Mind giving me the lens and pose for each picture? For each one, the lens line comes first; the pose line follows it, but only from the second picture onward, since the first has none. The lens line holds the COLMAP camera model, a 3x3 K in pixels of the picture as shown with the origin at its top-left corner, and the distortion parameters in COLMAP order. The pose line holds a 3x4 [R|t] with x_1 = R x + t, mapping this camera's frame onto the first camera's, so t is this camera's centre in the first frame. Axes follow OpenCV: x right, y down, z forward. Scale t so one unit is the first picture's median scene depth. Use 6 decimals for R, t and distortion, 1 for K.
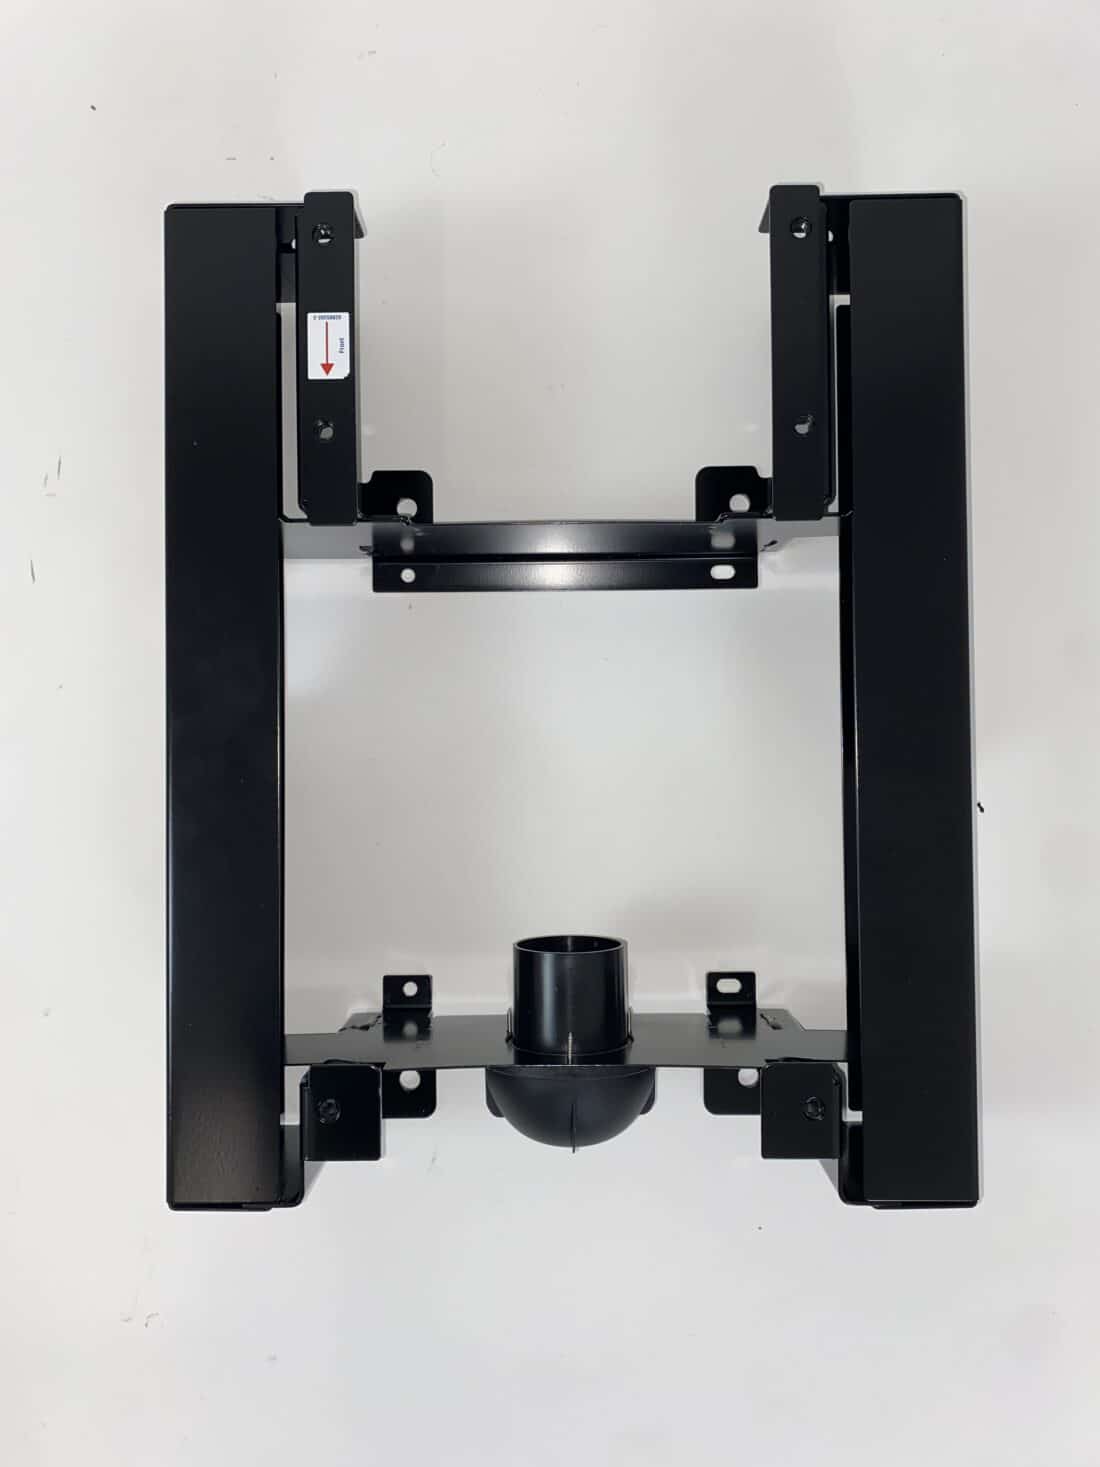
lens RADIAL K [[1110.4, 0, 550.0], [0, 1110.4, 733.5], [0, 0, 1]] dist [0.002489, 0.000695]
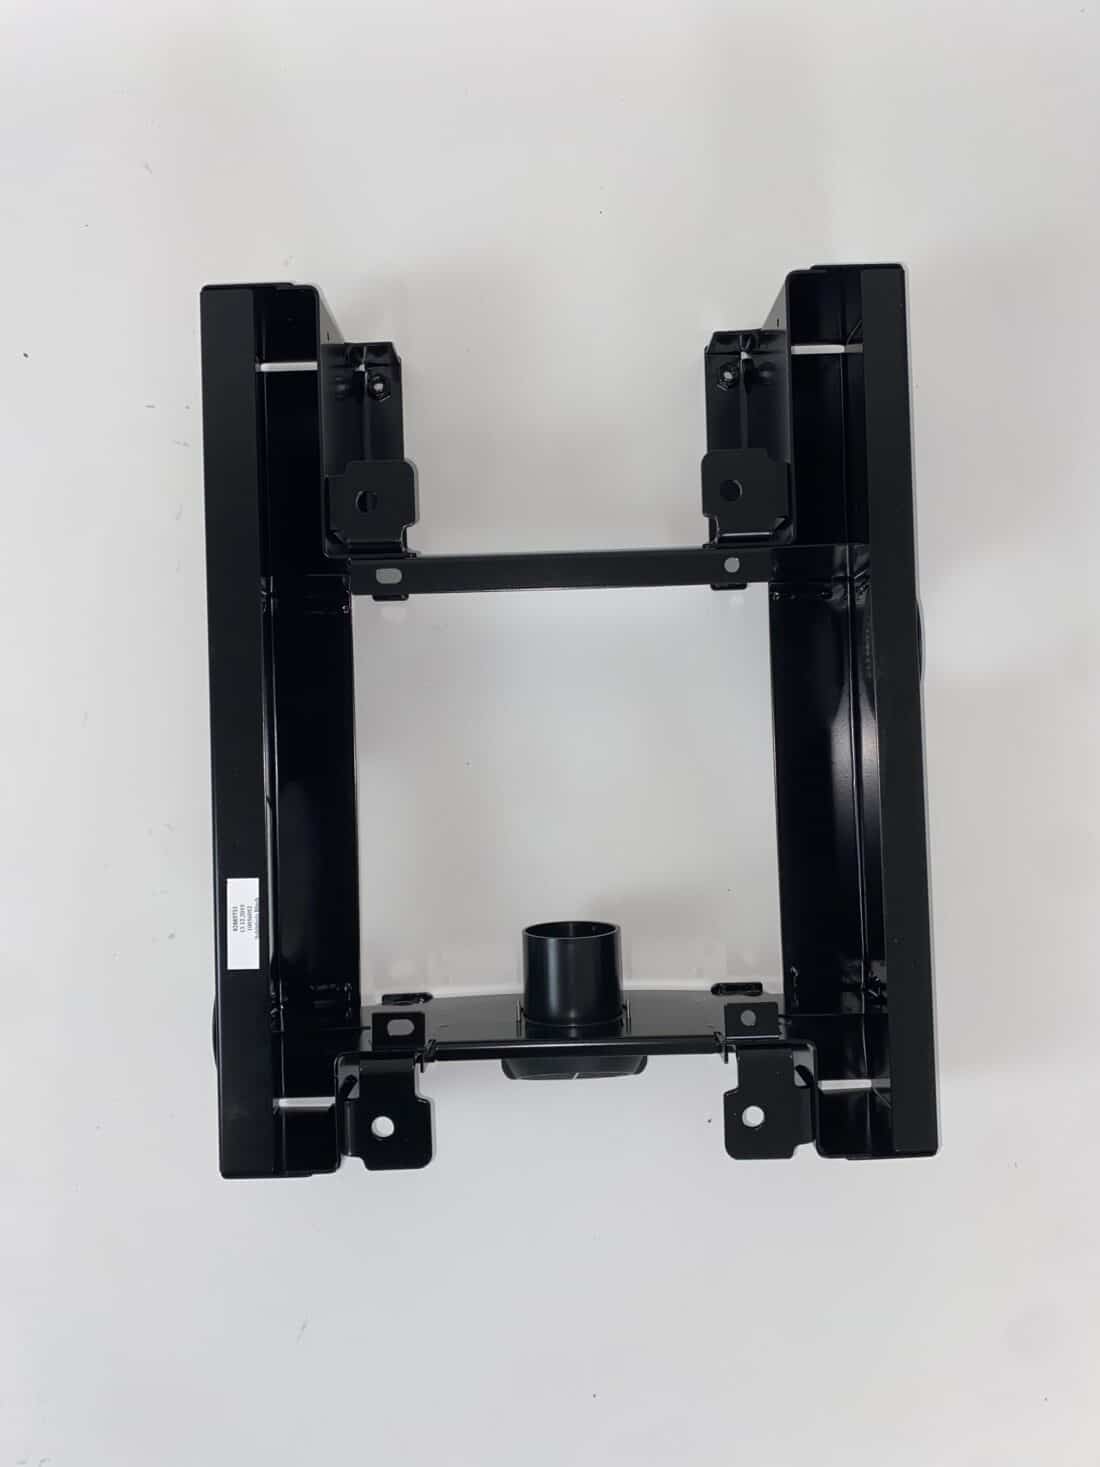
lens RADIAL K [[1111.7, 0, 550.0], [0, 1111.7, 733.5], [0, 0, 1]] dist [-0.001652, -0.000442]
pose [[0.999787, -0.020584, -0.001477, 0.001522], [0.020561, 0.999689, -0.014122, 0.001064], [0.001768, 0.014089, 0.999899, -0.161091]]
